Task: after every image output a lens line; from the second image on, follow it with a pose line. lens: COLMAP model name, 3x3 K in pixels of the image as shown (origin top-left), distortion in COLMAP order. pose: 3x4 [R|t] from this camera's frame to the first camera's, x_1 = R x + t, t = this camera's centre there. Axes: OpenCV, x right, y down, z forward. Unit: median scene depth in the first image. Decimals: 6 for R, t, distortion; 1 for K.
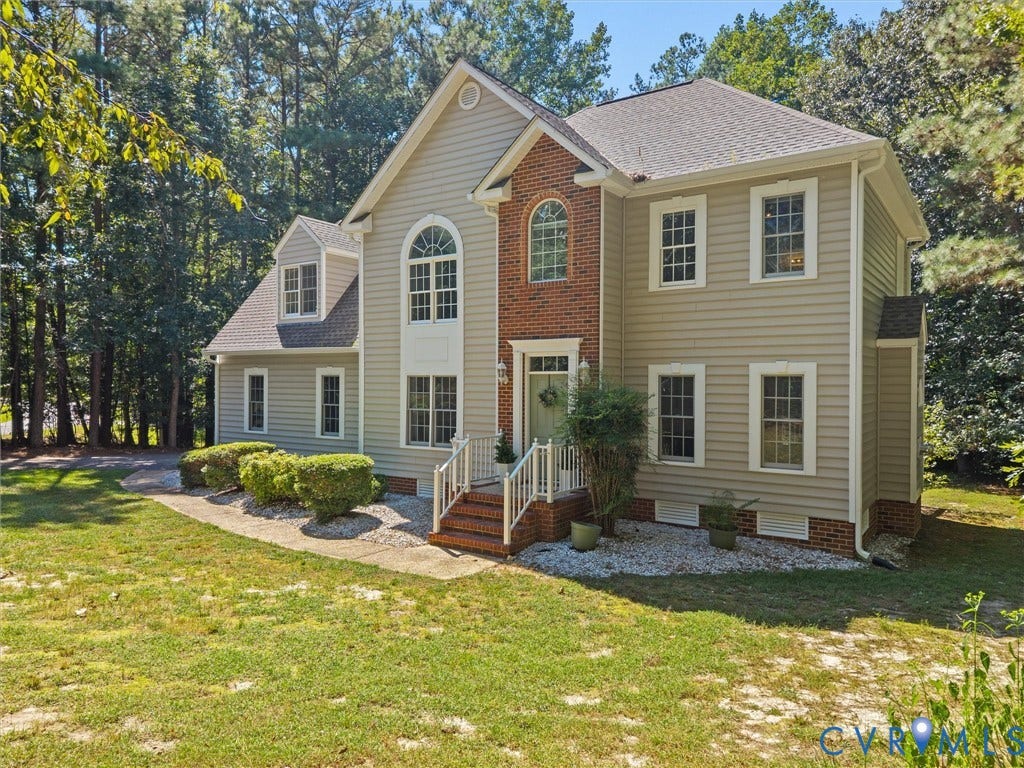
lens RADIAL K [[686.4, 0, 514.1], [0, 686.4, 376.7], [0, 0, 1]] dist [0.042407, -0.001480]
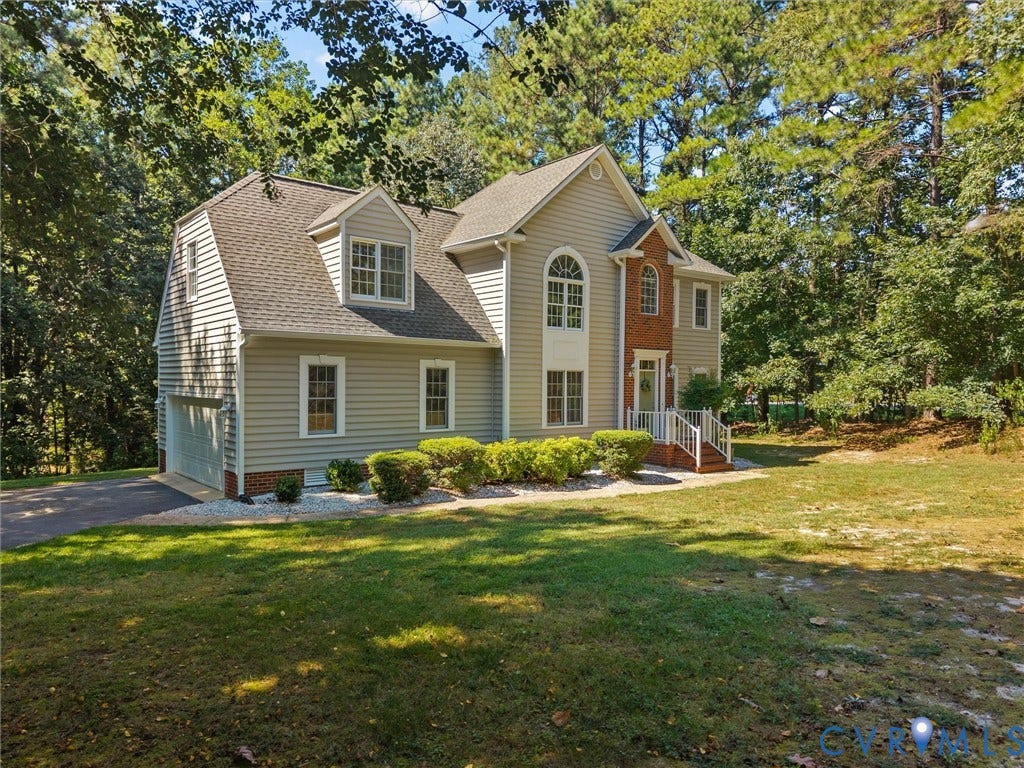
lens RADIAL K [[700.9, 0, 512.0], [0, 700.9, 384.0], [0, 0, 1]] dist [0.037030, -0.001804]
pose [[0.279503, -0.004804, 0.960133, -1.442357], [-0.011522, 0.999899, 0.008358, 0.013502], [-0.960076, -0.013399, 0.279419, 0.742975]]
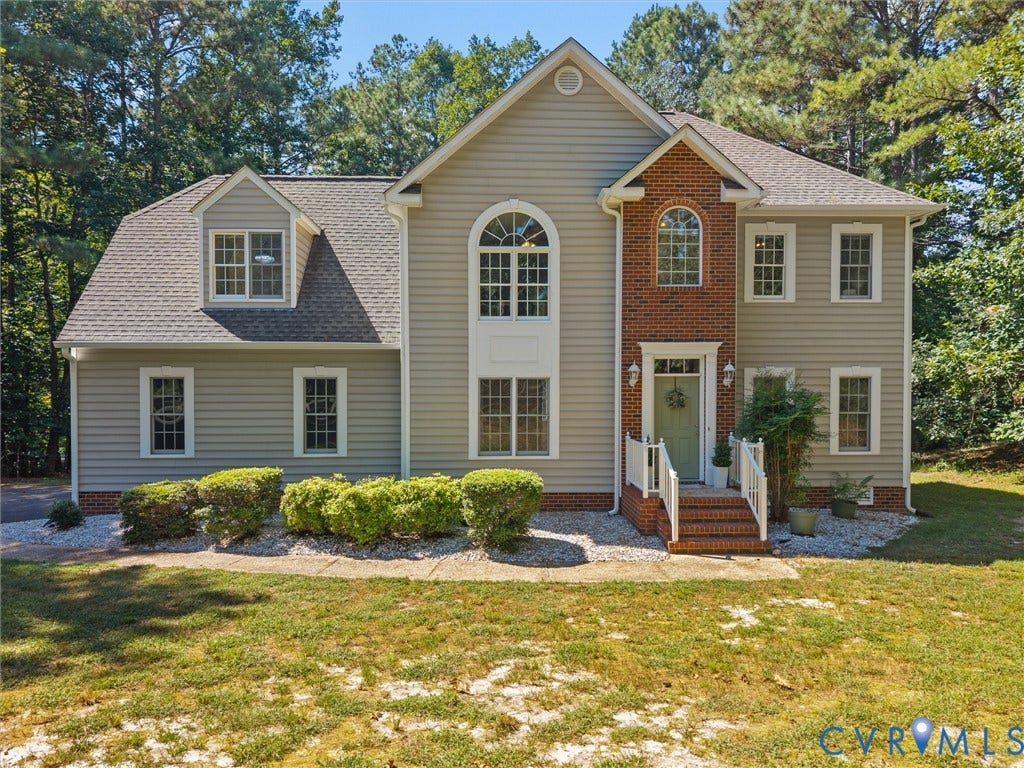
lens RADIAL K [[687.8, 0, 507.3], [0, 687.8, 386.5], [0, 0, 1]] dist [0.018193, -0.003566]
pose [[0.807119, -0.011484, 0.590277, -0.676038], [0.001458, 0.999847, 0.017457, -0.006386], [-0.590387, -0.013229, 0.807012, 0.279112]]
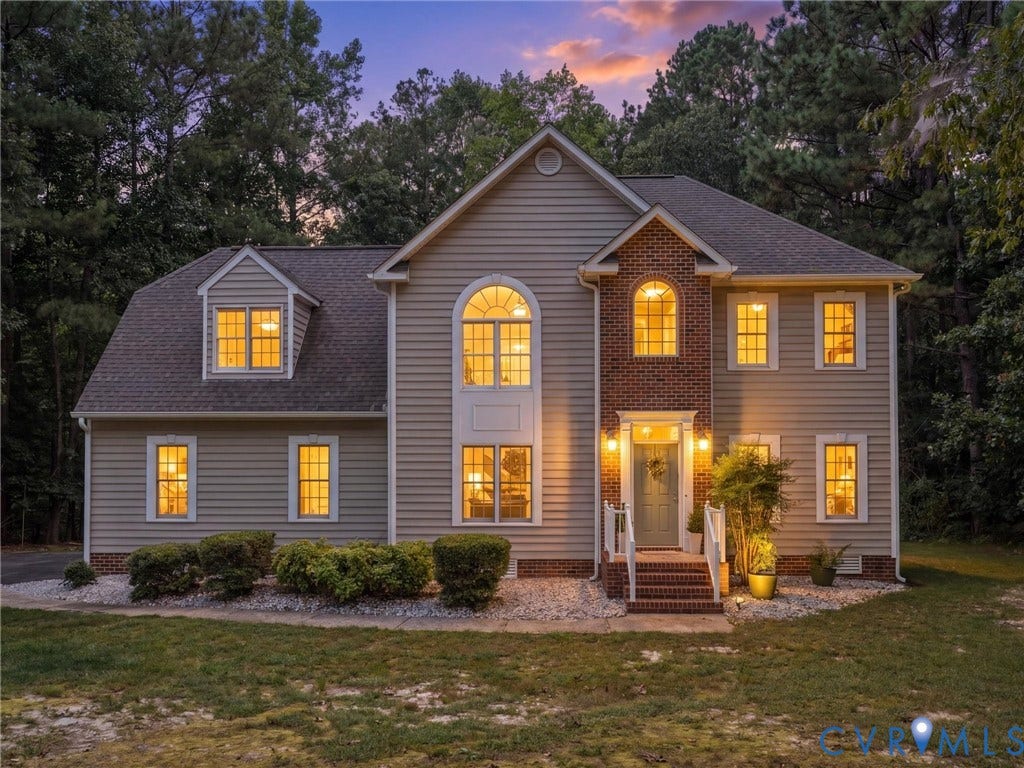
lens RADIAL K [[827.2, 0, 515.4], [0, 827.2, 415.7], [0, 0, 1]] dist [-0.002500, -0.002737]
pose [[0.845054, 0.009402, 0.534598, -0.714413], [0.002772, 0.999755, -0.021965, -0.018118], [-0.534674, 0.020044, 0.844821, 0.036843]]
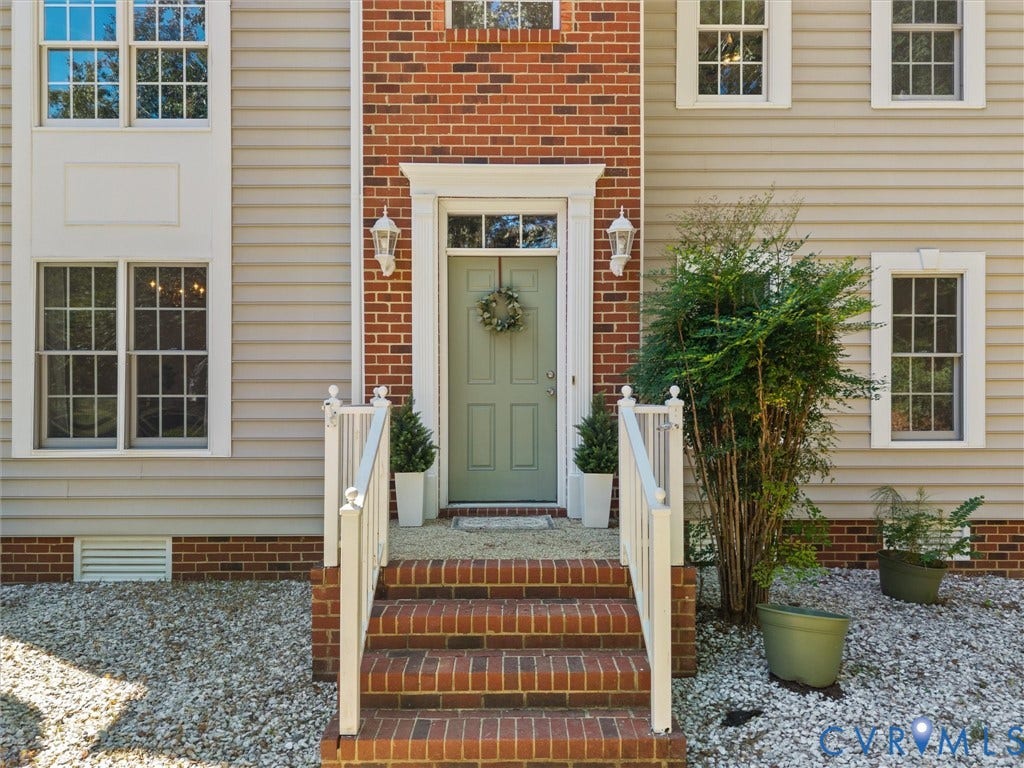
lens RADIAL K [[687.8, 0, 507.3], [0, 687.8, 386.5], [0, 0, 1]] dist [0.018193, -0.003566]
pose [[0.820812, -0.002726, 0.571192, -0.168439], [0.001480, 0.999995, 0.002645, 0.067968], [-0.571197, -0.001326, 0.820812, 0.571124]]
